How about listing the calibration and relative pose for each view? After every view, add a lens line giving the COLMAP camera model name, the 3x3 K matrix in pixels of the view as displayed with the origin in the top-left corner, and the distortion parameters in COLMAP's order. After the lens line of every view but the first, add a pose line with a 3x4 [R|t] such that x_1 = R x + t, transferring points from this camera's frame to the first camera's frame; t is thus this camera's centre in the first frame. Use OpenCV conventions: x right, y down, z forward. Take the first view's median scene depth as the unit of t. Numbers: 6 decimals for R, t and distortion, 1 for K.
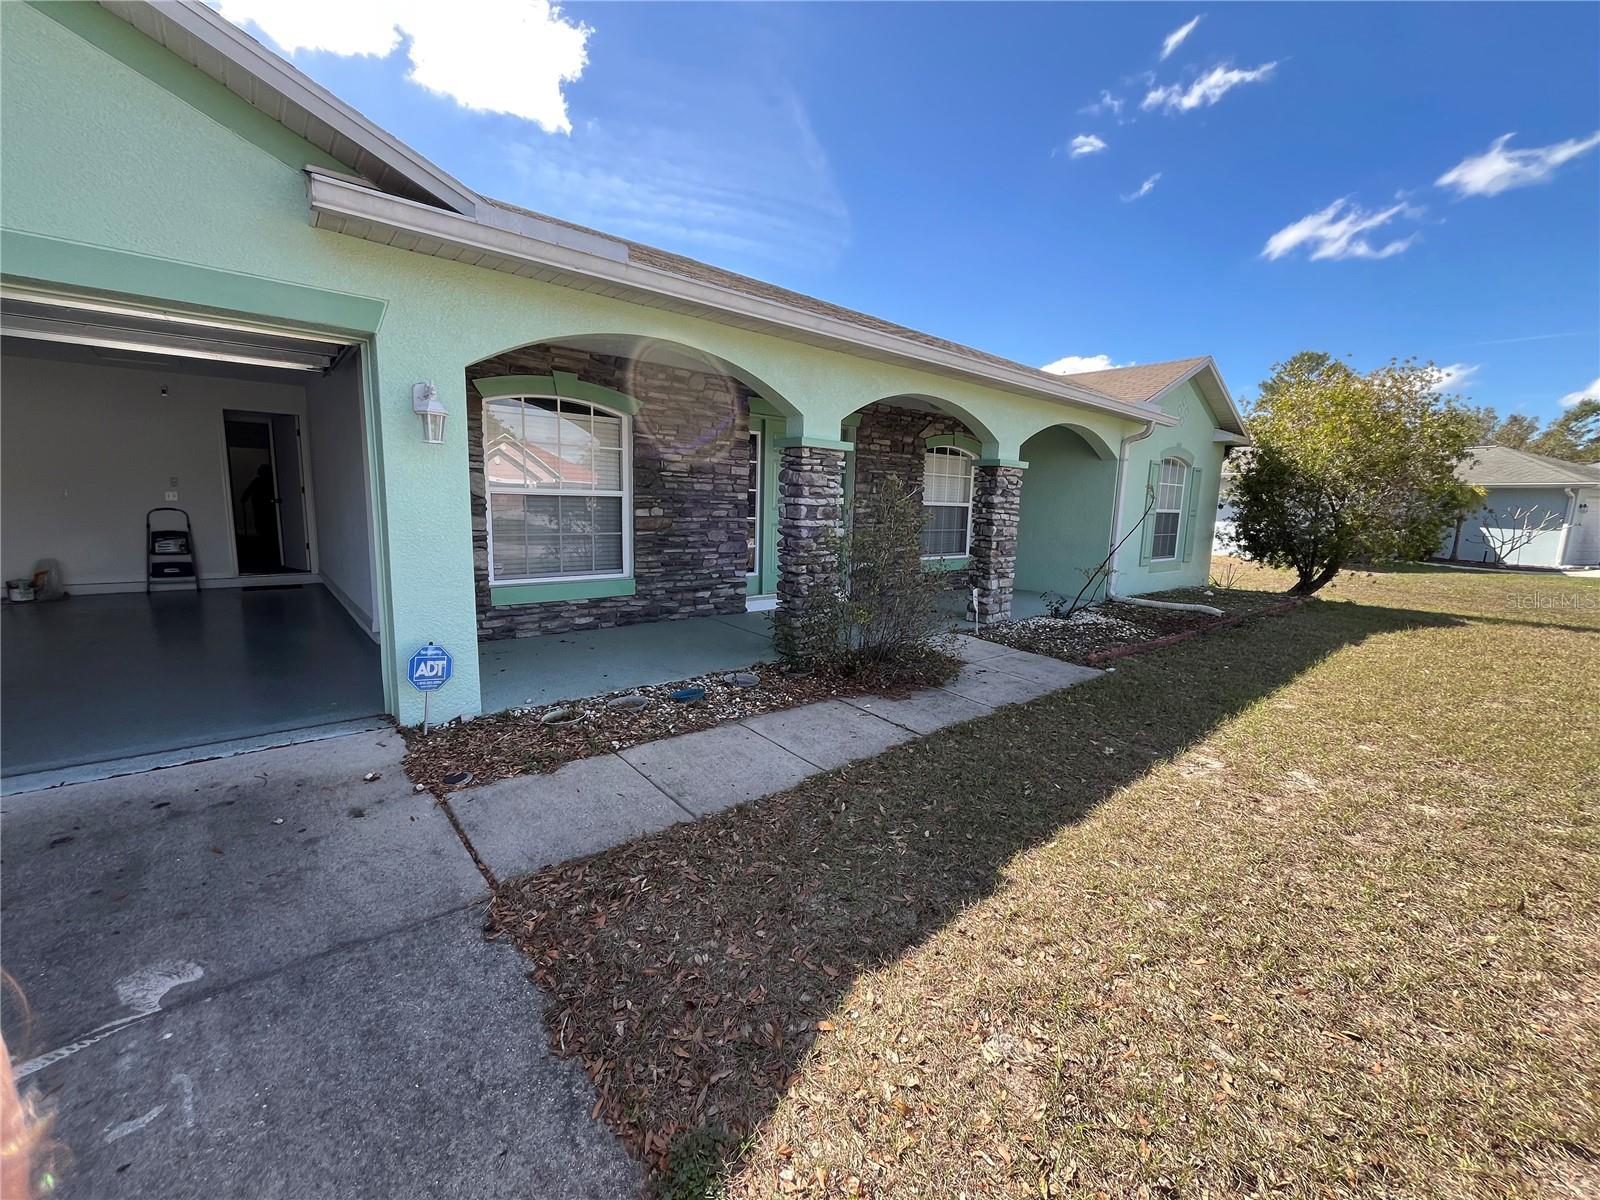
lens RADIAL K [[652.4, 0, 796.8], [0, 652.4, 588.6], [0, 0, 1]] dist [0.000169, 0.000209]
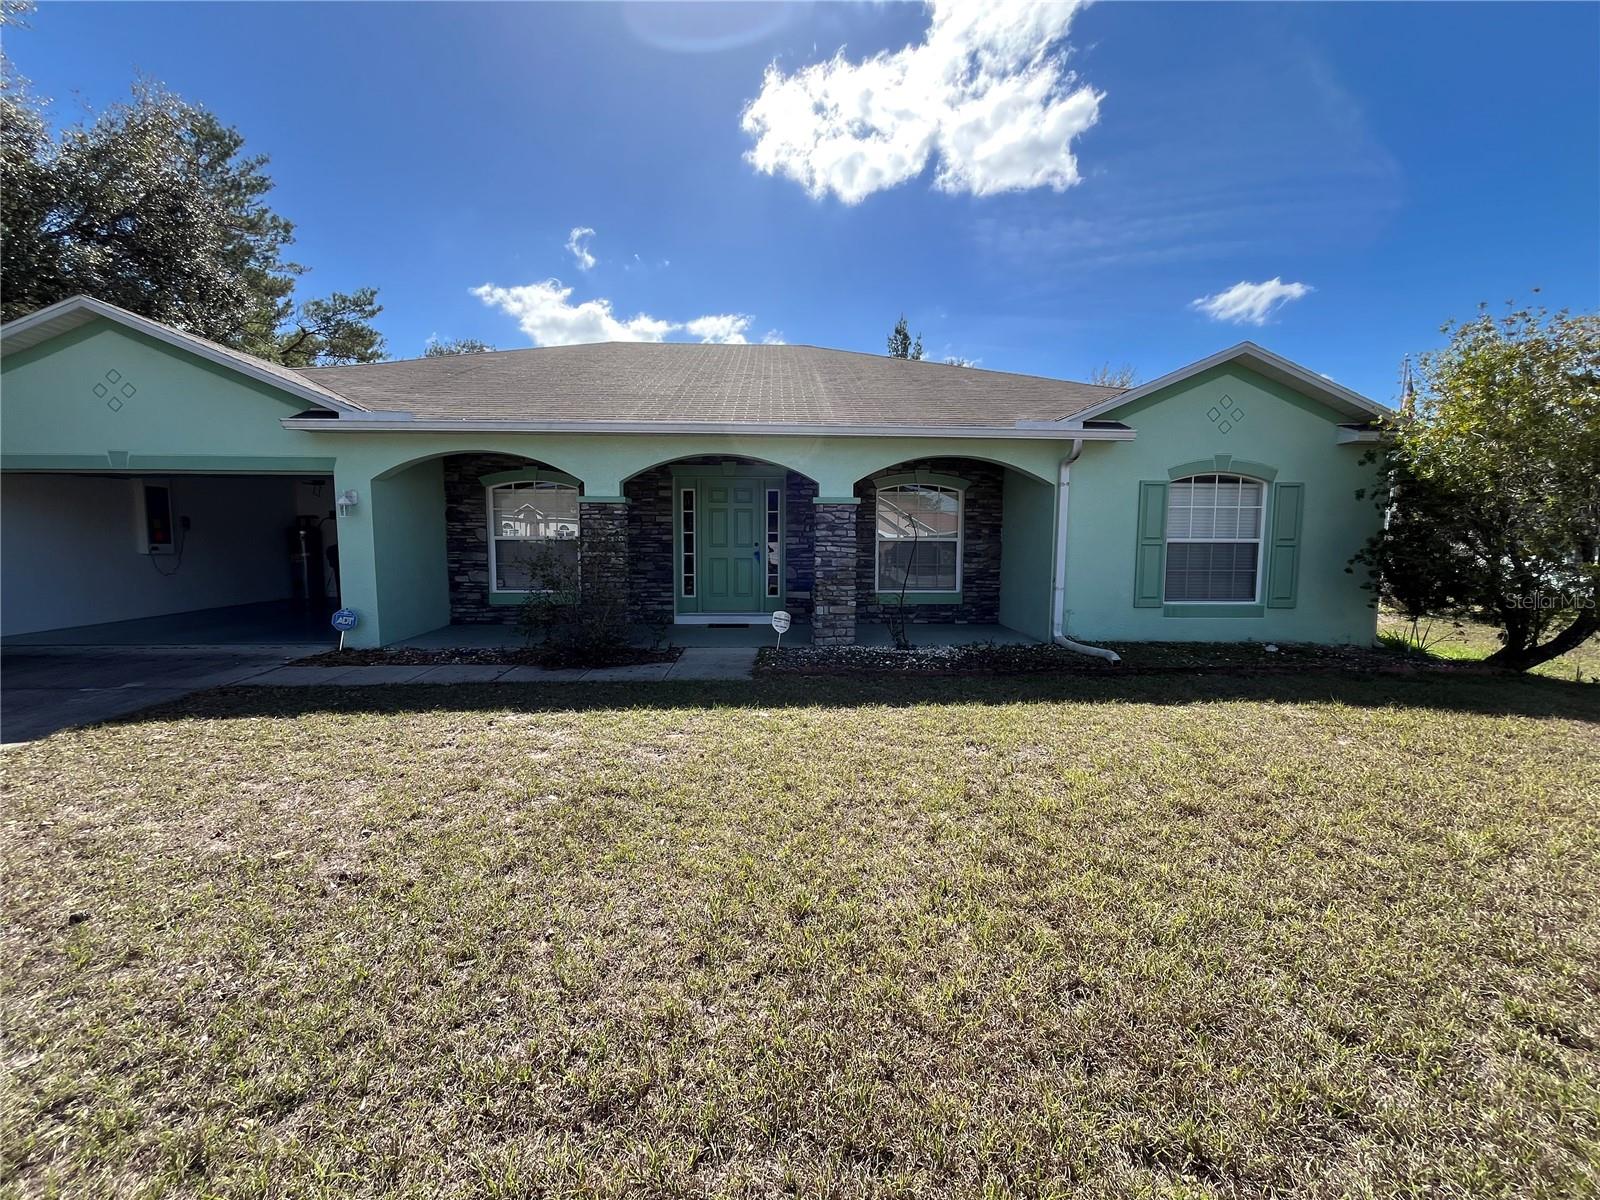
lens RADIAL K [[652.4, 0, 789.6], [0, 652.4, 597.2], [0, 0, 1]] dist [0.000169, 0.000209]
pose [[0.788491, 0.028225, -0.614398, 0.973167], [-0.064645, 0.997217, -0.037151, 0.016628], [0.611640, 0.069011, 0.788121, 0.101022]]
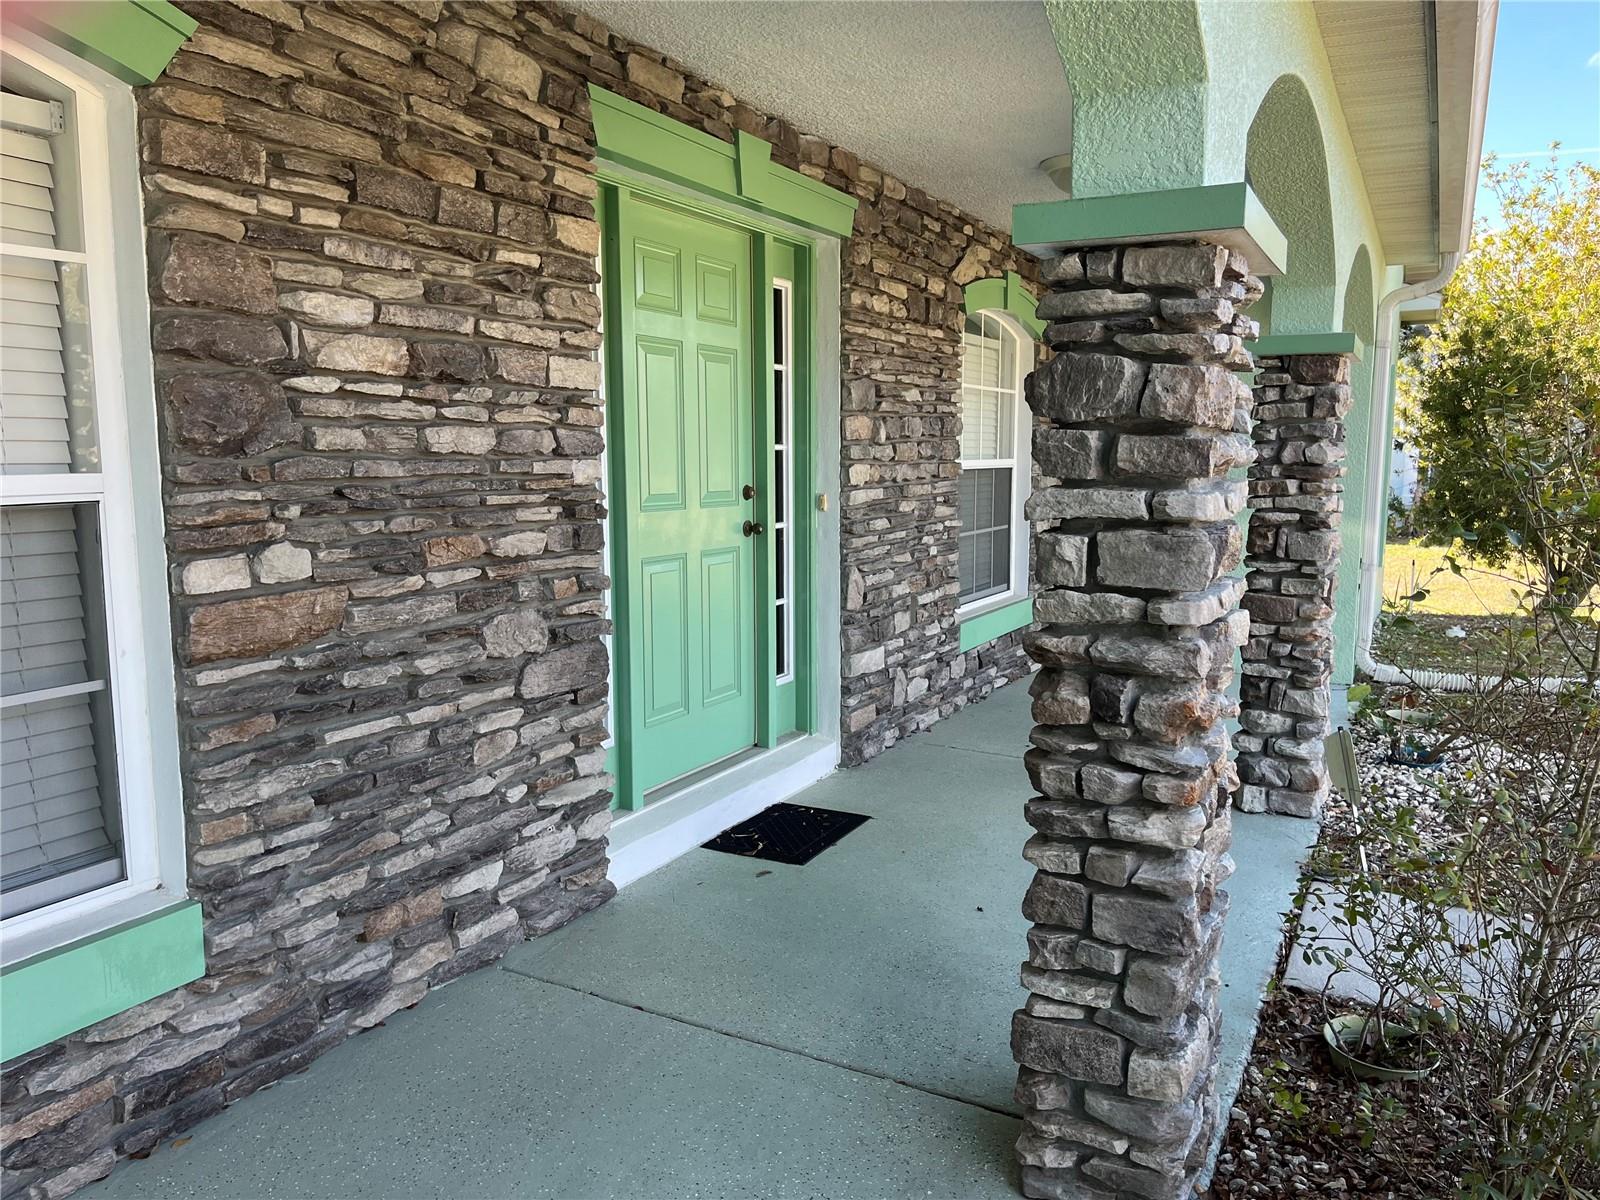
lens RADIAL K [[1219.4, 0, 801.5], [0, 1219.4, 602.3], [0, 0, 1]] dist [0.033825, -0.047743]
pose [[0.925985, -0.075037, 0.370029, -0.192324], [0.076659, 0.997004, 0.010343, -0.089734], [-0.369697, 0.018788, 0.928963, 0.527884]]
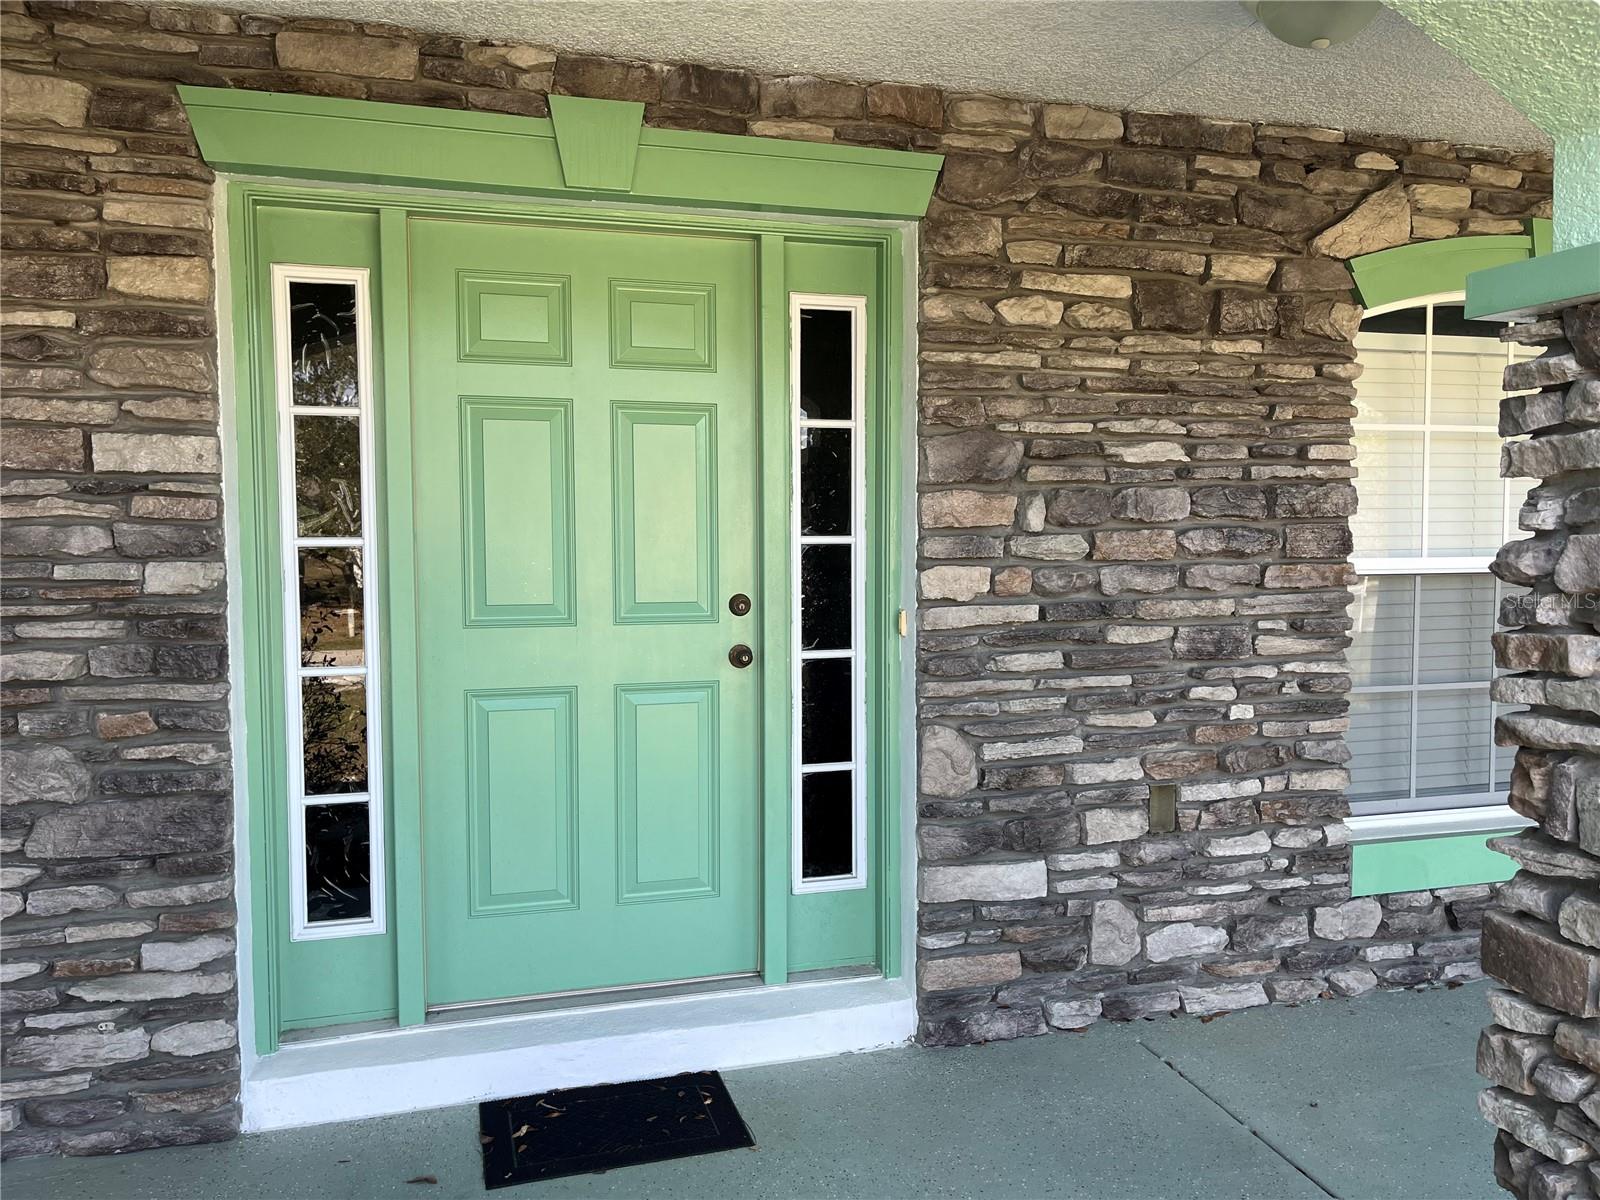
lens RADIAL K [[1219.4, 0, 813.3], [0, 1219.4, 597.6], [0, 0, 1]] dist [0.033825, -0.047743]
pose [[0.911042, -0.009100, -0.412212, 0.259008], [-0.025703, 0.996558, -0.078808, -0.112658], [0.411511, 0.082392, 0.907673, 0.753443]]
